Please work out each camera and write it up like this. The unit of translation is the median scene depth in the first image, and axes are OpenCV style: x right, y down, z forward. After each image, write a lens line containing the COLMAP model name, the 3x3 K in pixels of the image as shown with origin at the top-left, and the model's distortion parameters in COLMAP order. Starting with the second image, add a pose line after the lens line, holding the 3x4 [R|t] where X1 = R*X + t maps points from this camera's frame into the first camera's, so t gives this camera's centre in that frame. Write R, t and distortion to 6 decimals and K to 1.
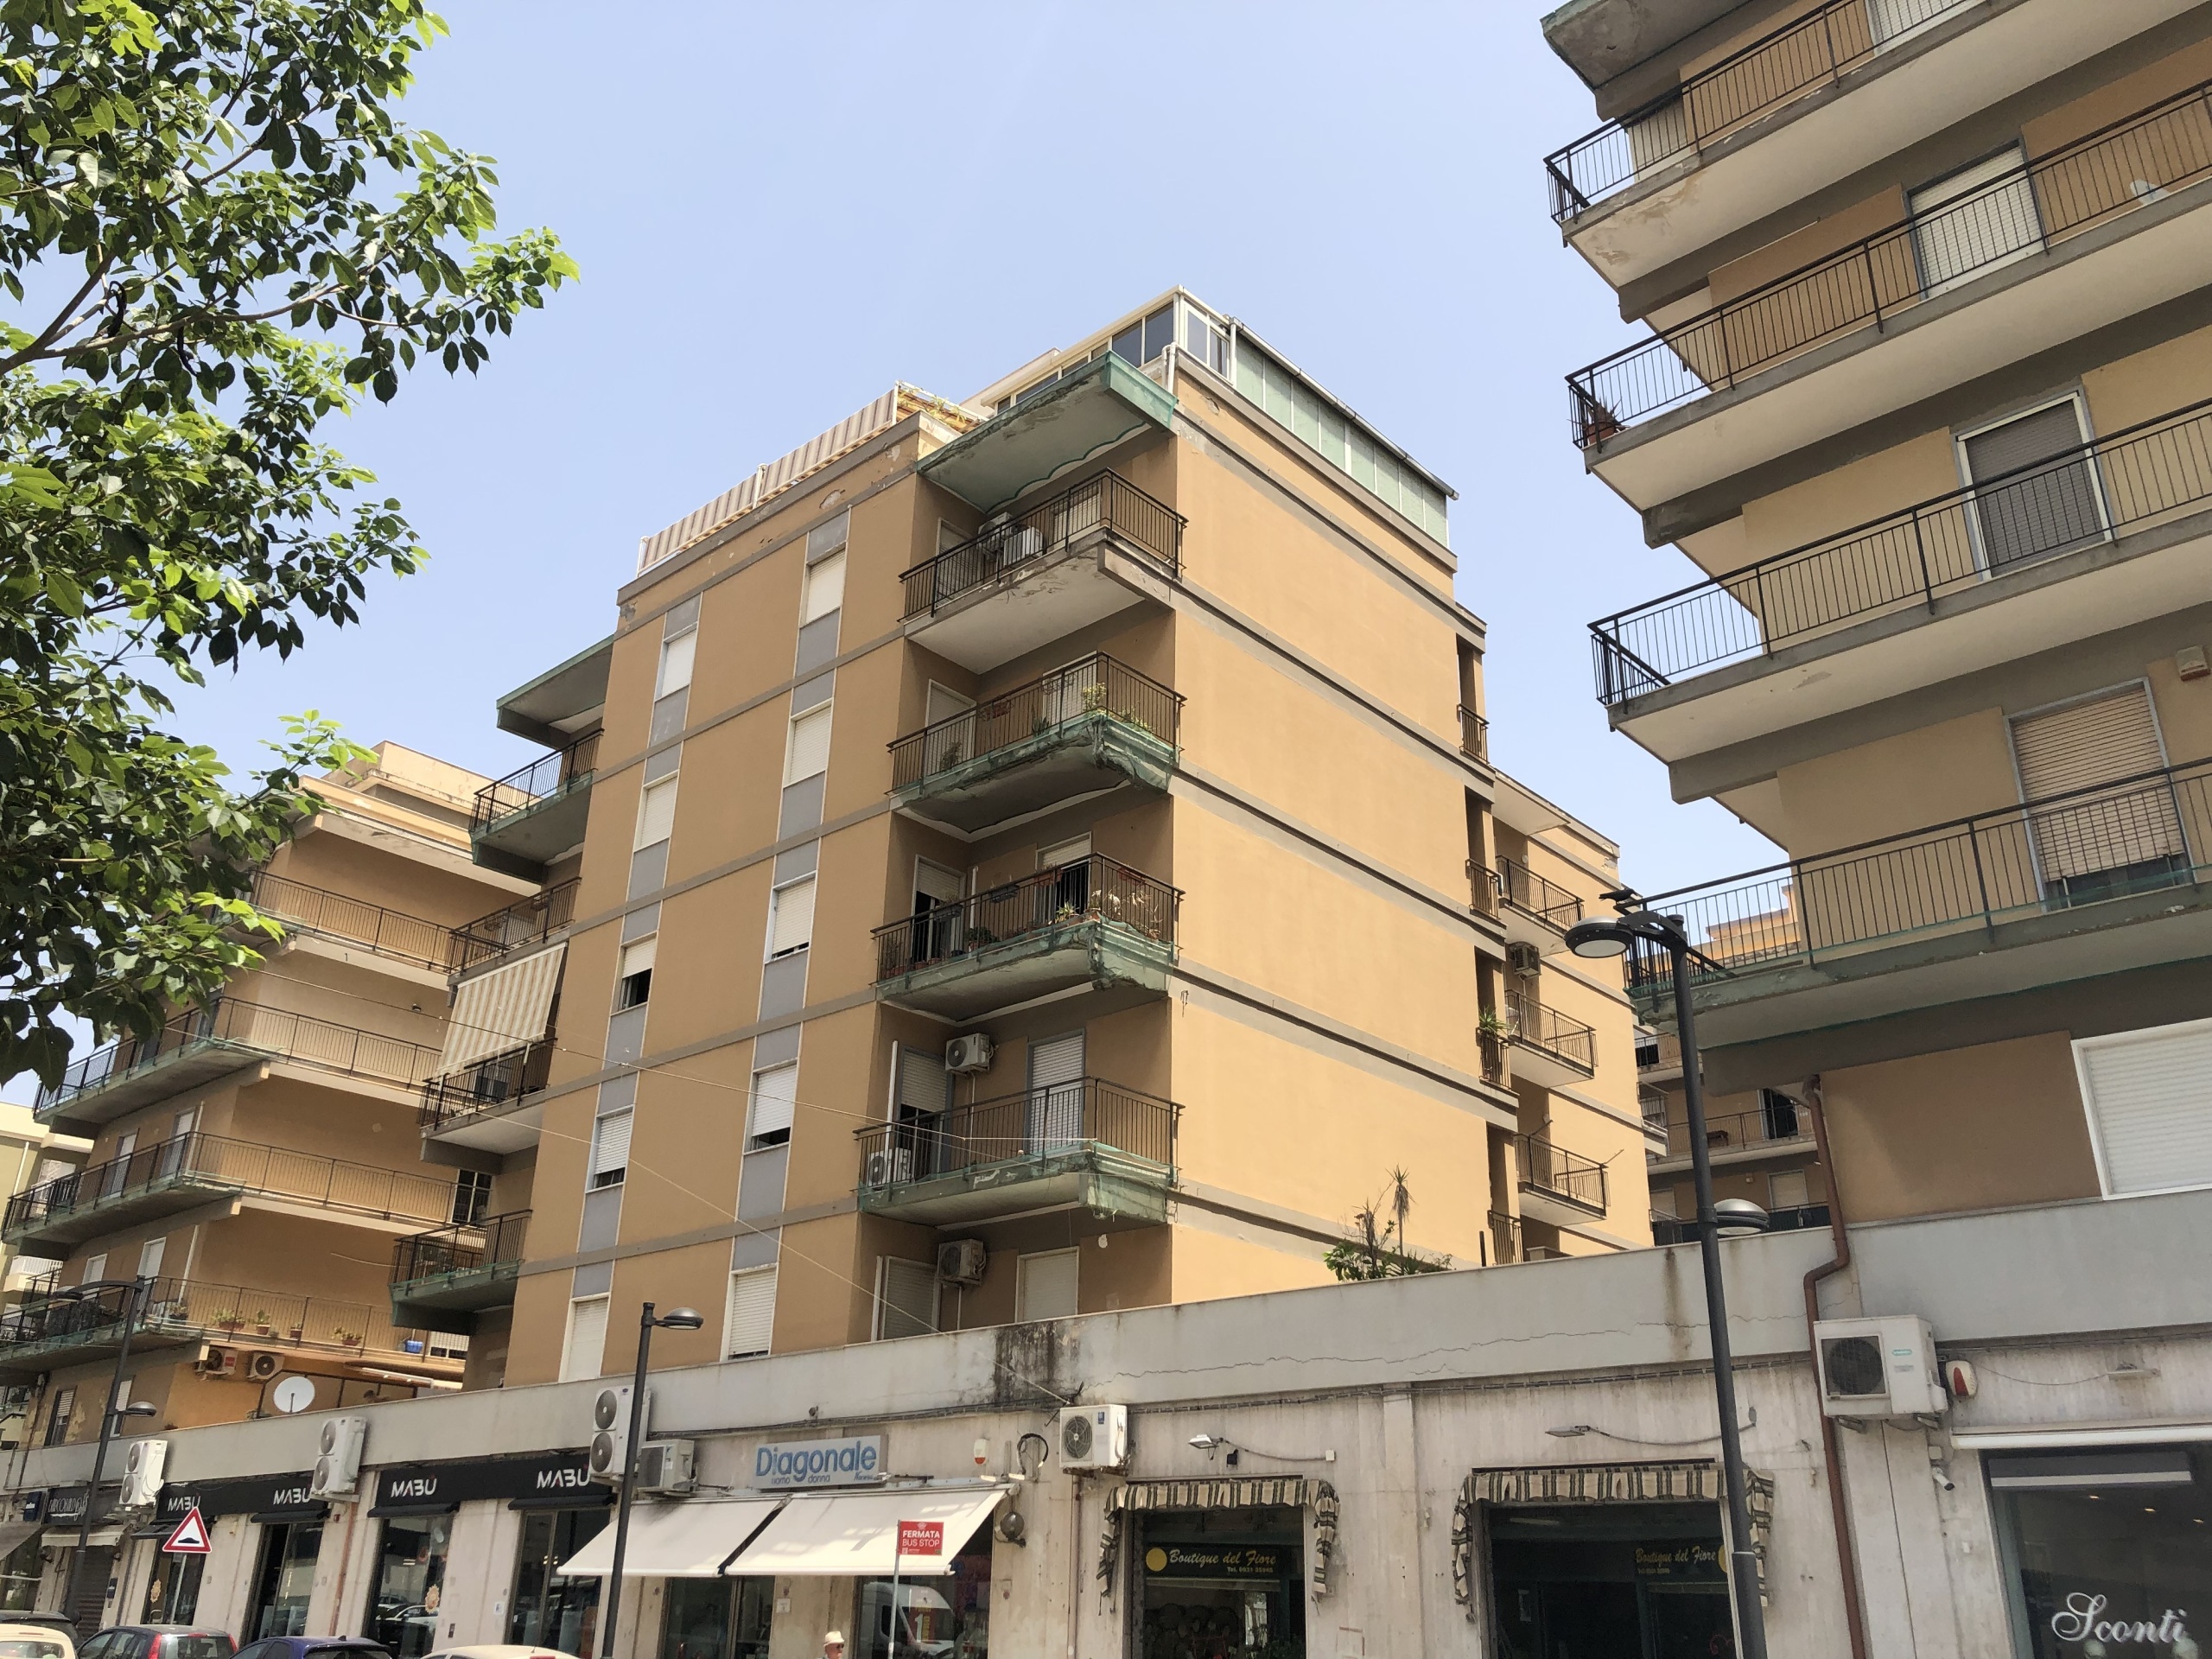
lens RADIAL K [[1810.1, 0, 1105.6], [0, 1810.1, 839.5], [0, 0, 1]] dist [0.057531, -0.049218]
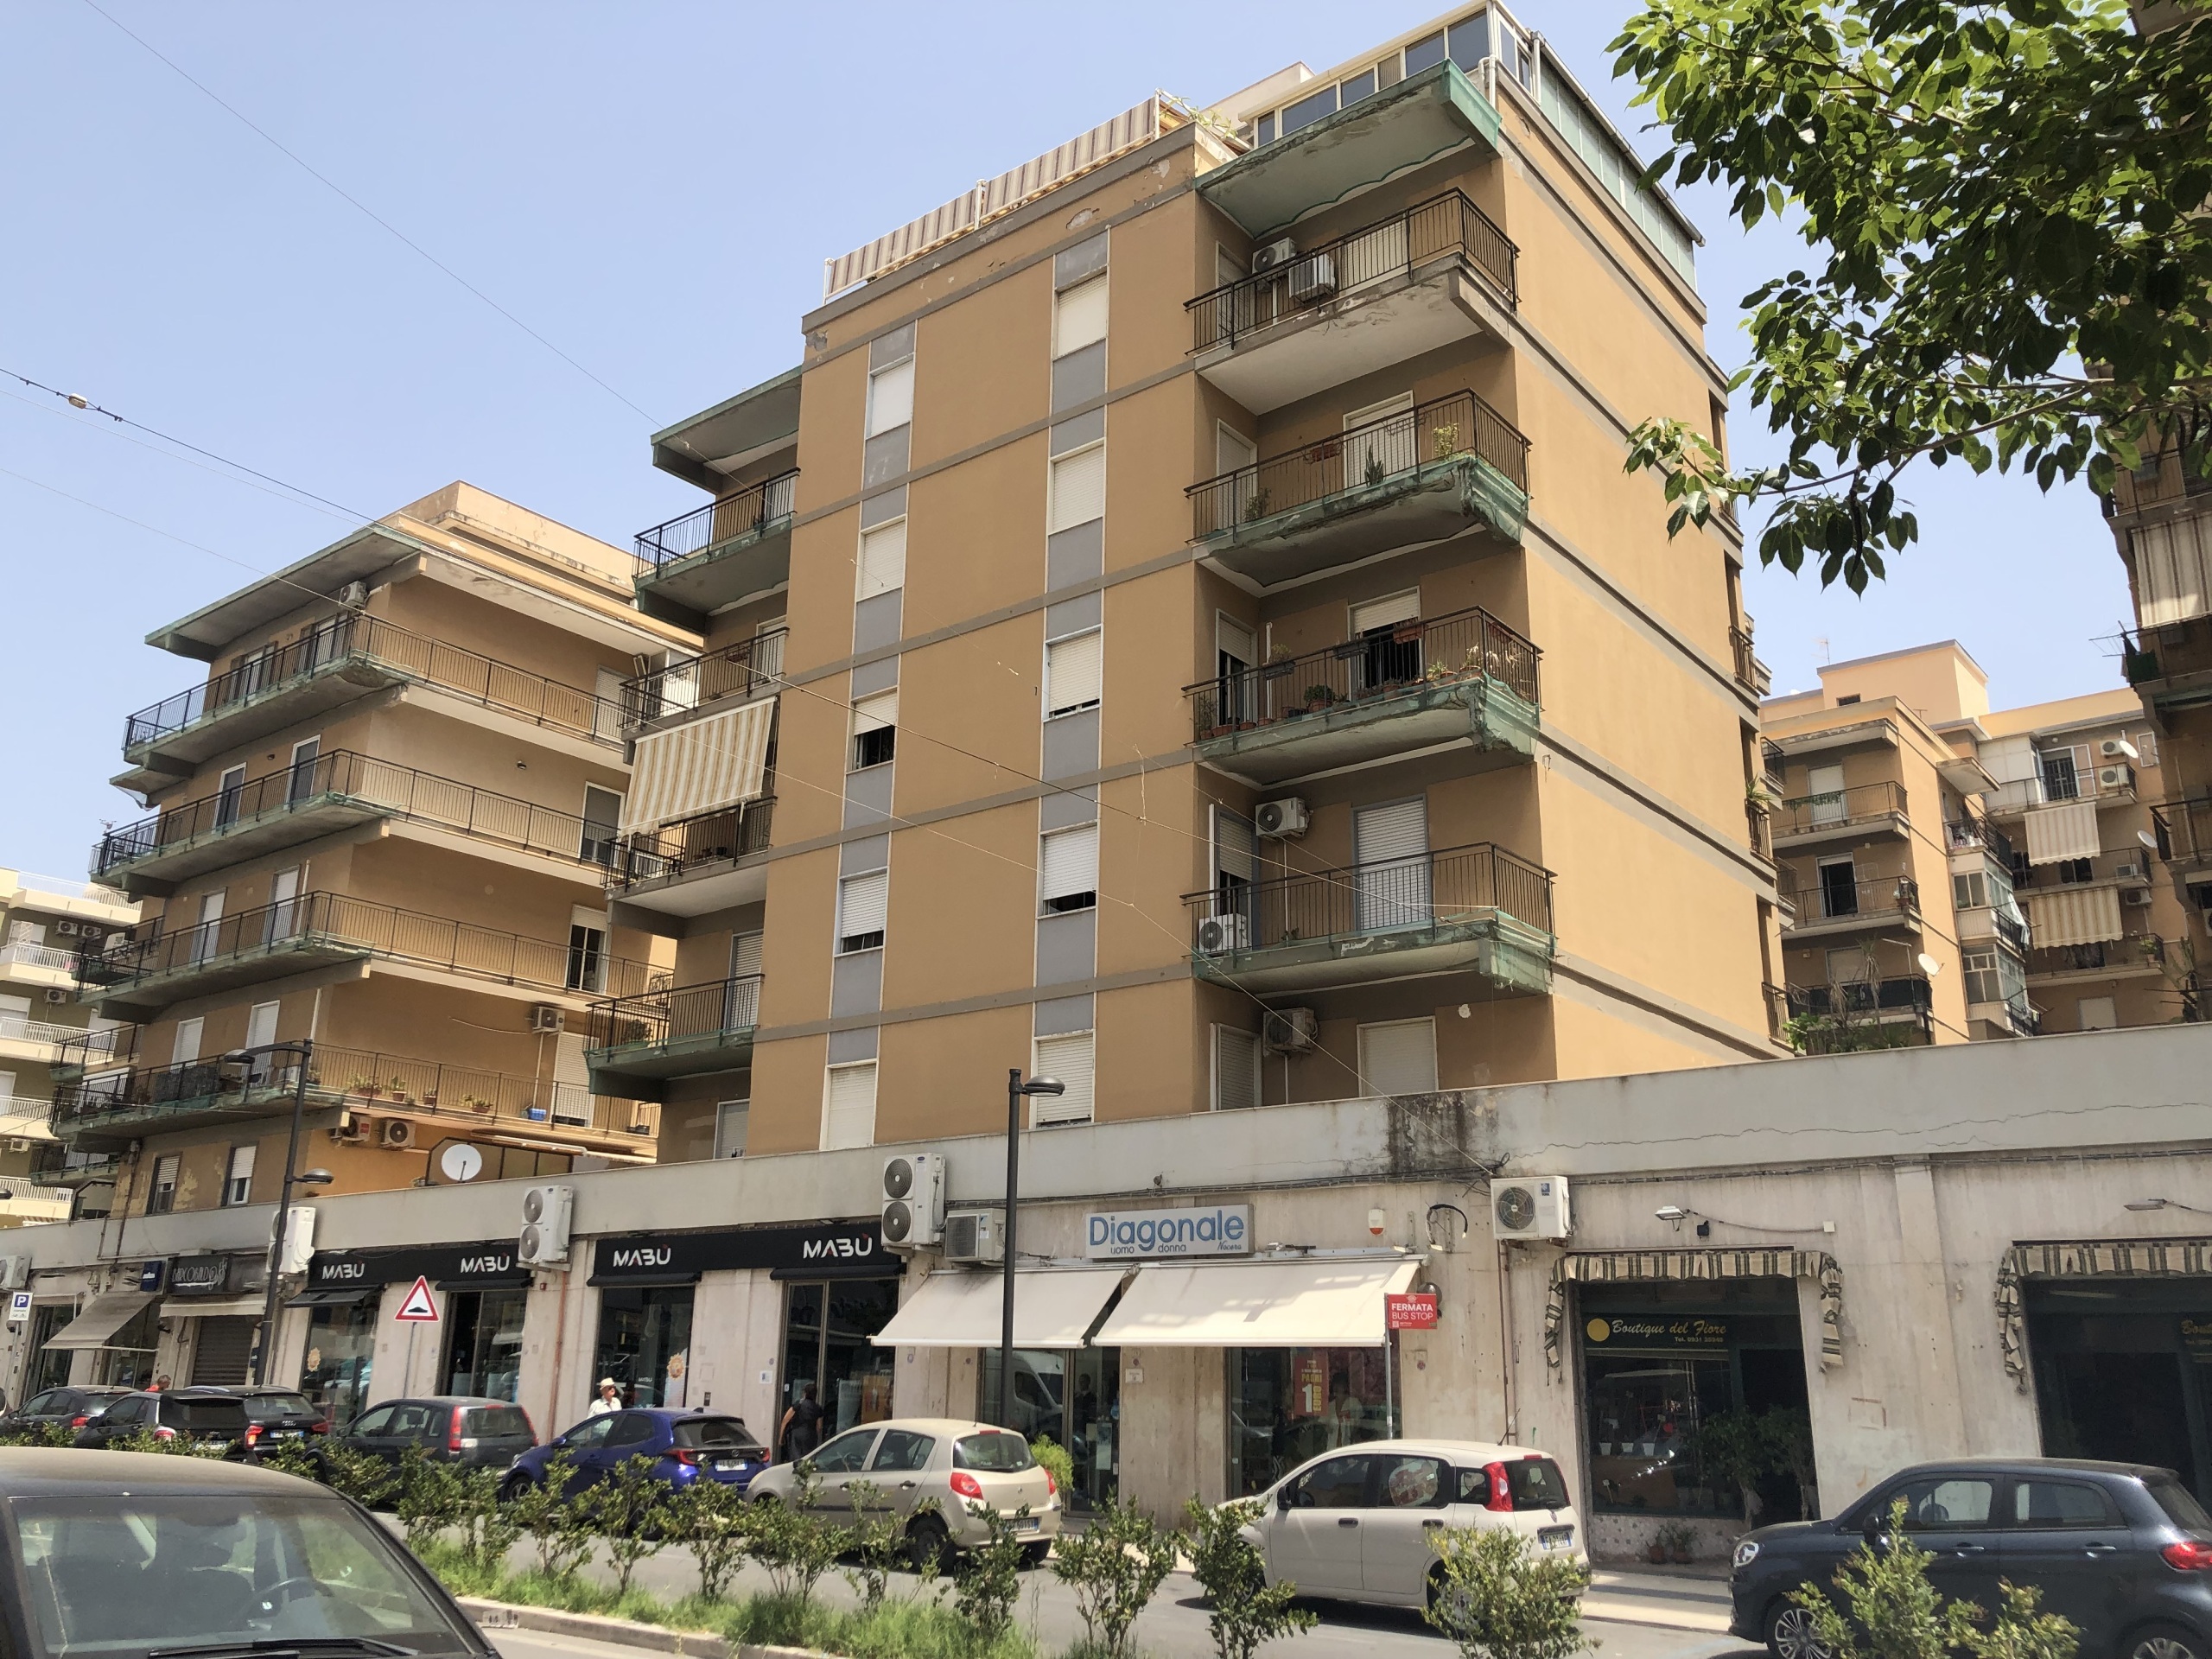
lens RADIAL K [[1817.1, 0, 1108.1], [0, 1817.1, 806.7], [0, 0, 1]] dist [0.042164, -0.009383]
pose [[0.997291, 0.013884, 0.072230, -0.232903], [-0.021219, 0.994579, 0.101792, 0.016900], [-0.070425, -0.103049, 0.992180, 0.057644]]
